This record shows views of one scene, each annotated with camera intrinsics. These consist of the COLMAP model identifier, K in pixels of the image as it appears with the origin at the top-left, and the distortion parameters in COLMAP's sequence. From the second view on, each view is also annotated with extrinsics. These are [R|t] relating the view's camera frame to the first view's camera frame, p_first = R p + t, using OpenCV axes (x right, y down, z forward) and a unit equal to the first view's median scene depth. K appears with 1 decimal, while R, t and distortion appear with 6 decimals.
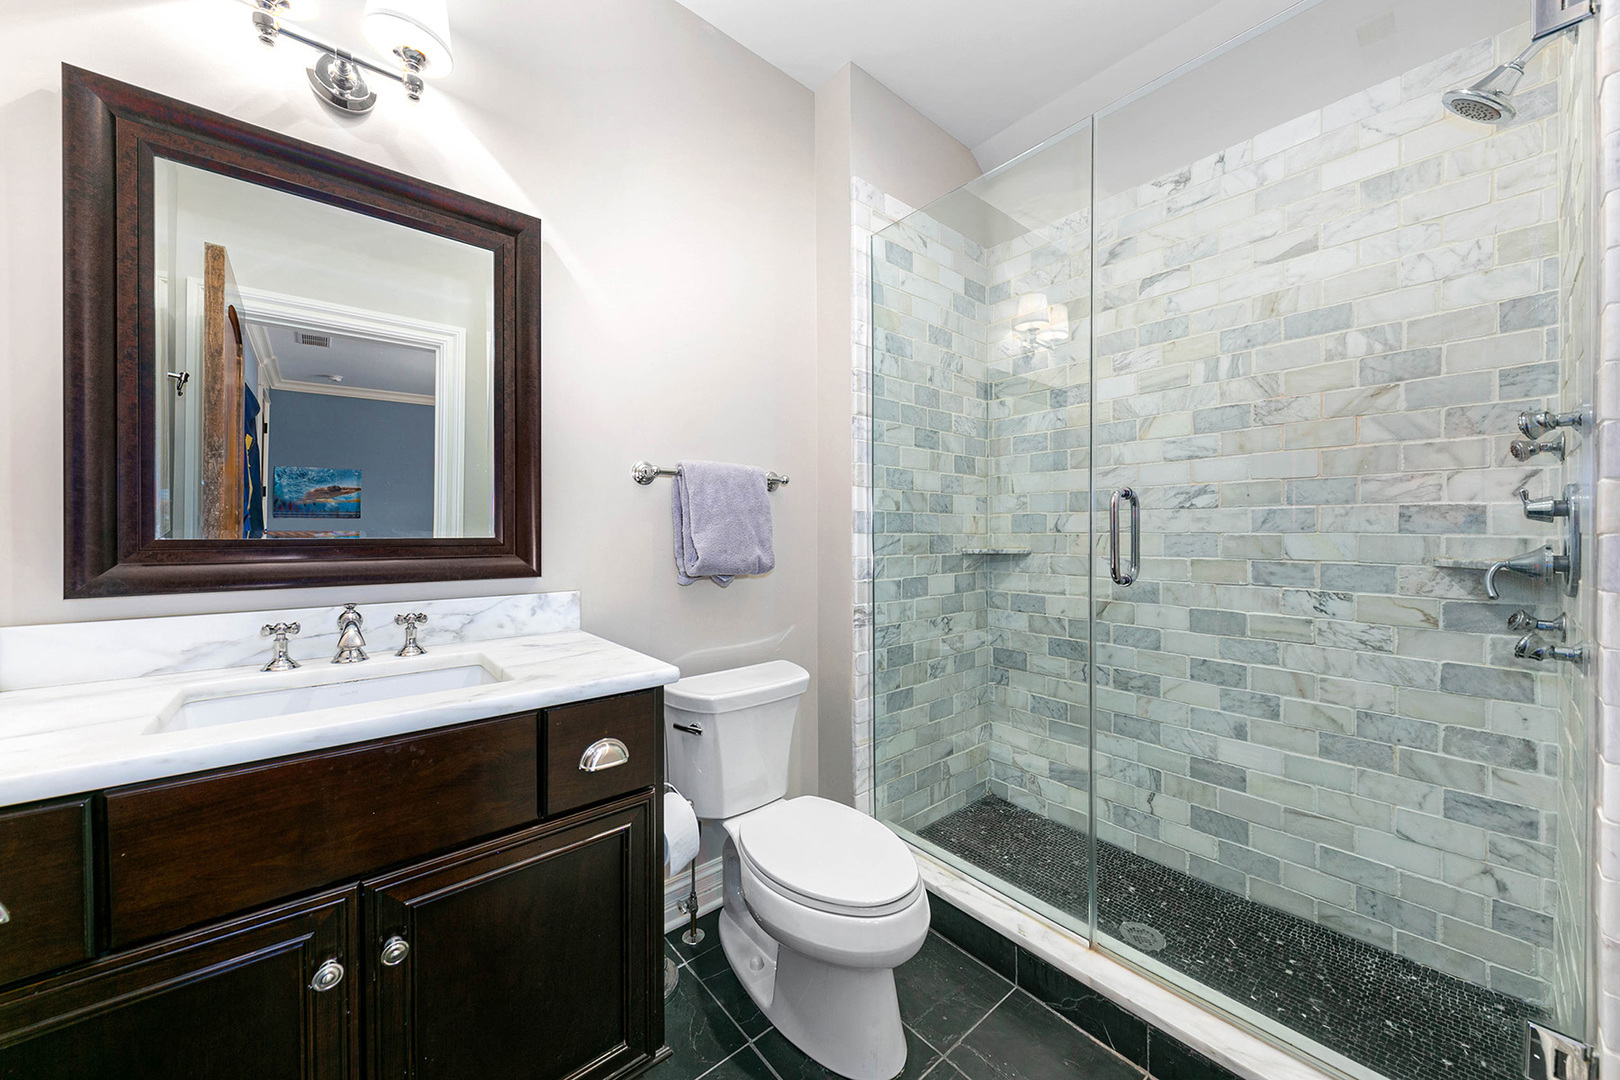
lens RADIAL K [[562.7, 0, 807.7], [0, 562.7, 534.8], [0, 0, 1]] dist [0.010549, -0.000067]
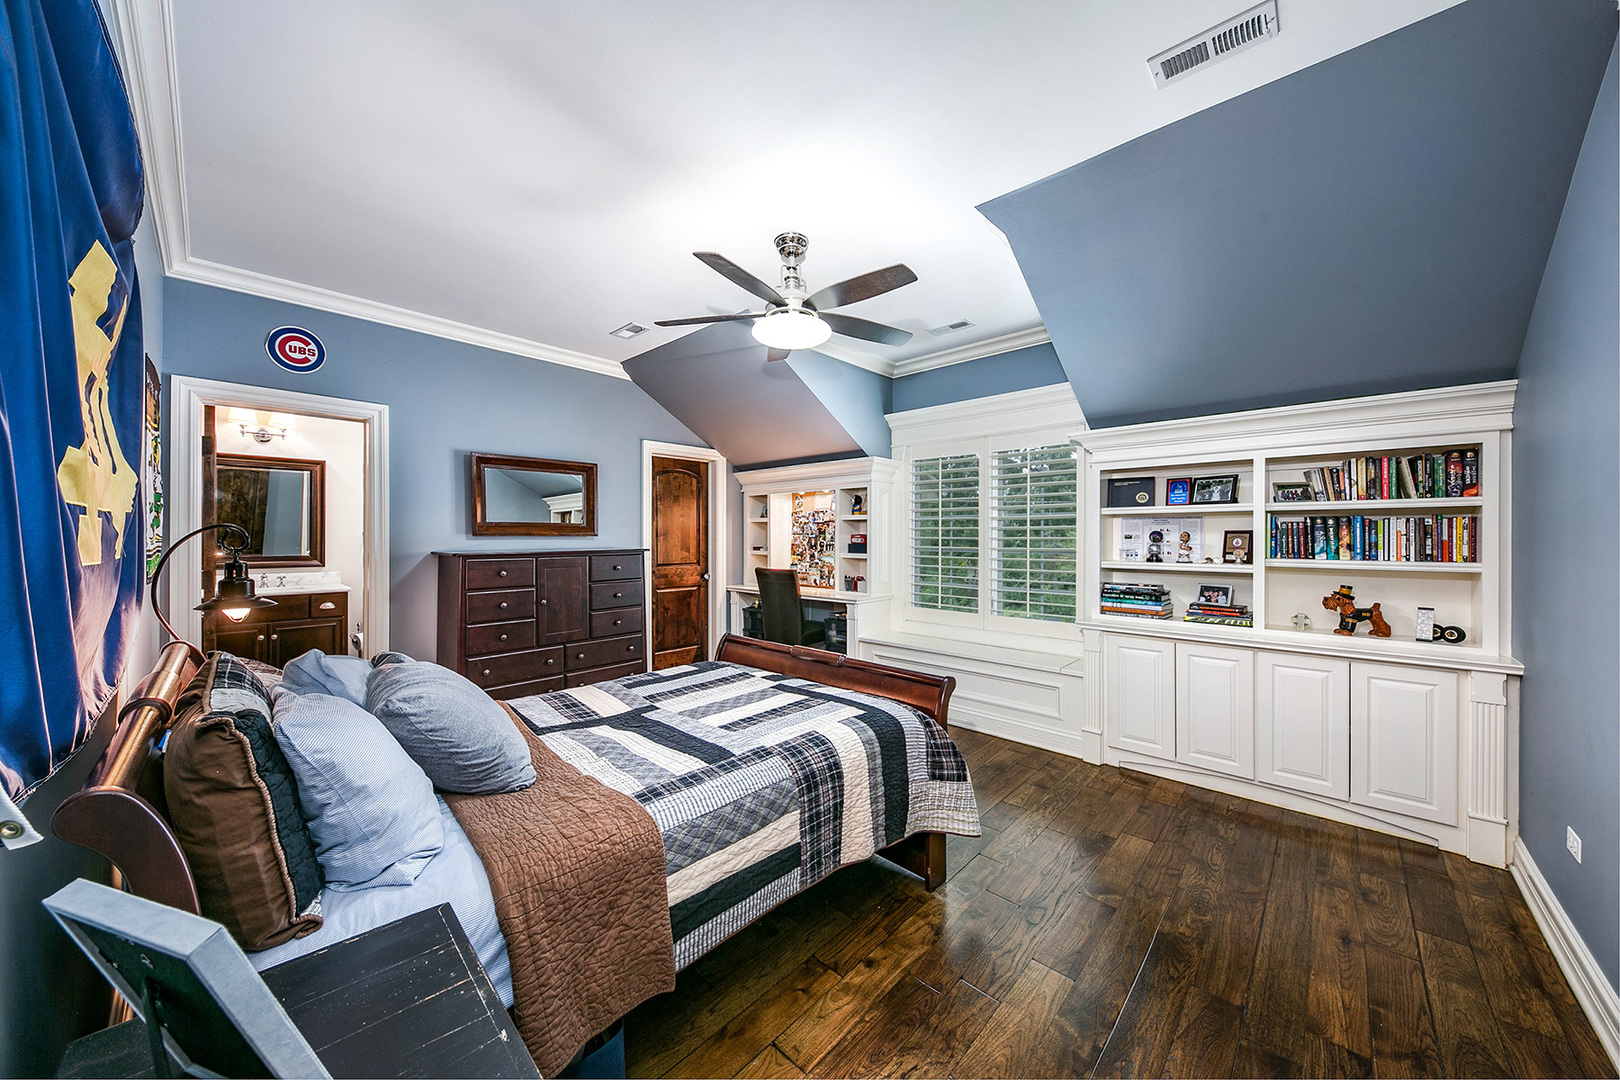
lens RADIAL K [[562.7, 0, 810.0], [0, 562.7, 540.6], [0, 0, 1]] dist [0.010549, -0.000067]
pose [[0.994920, -0.000594, 0.100664, 2.688196], [0.000681, 0.999999, -0.000832, -0.098400], [-0.100663, 0.000897, 0.994920, -3.460874]]
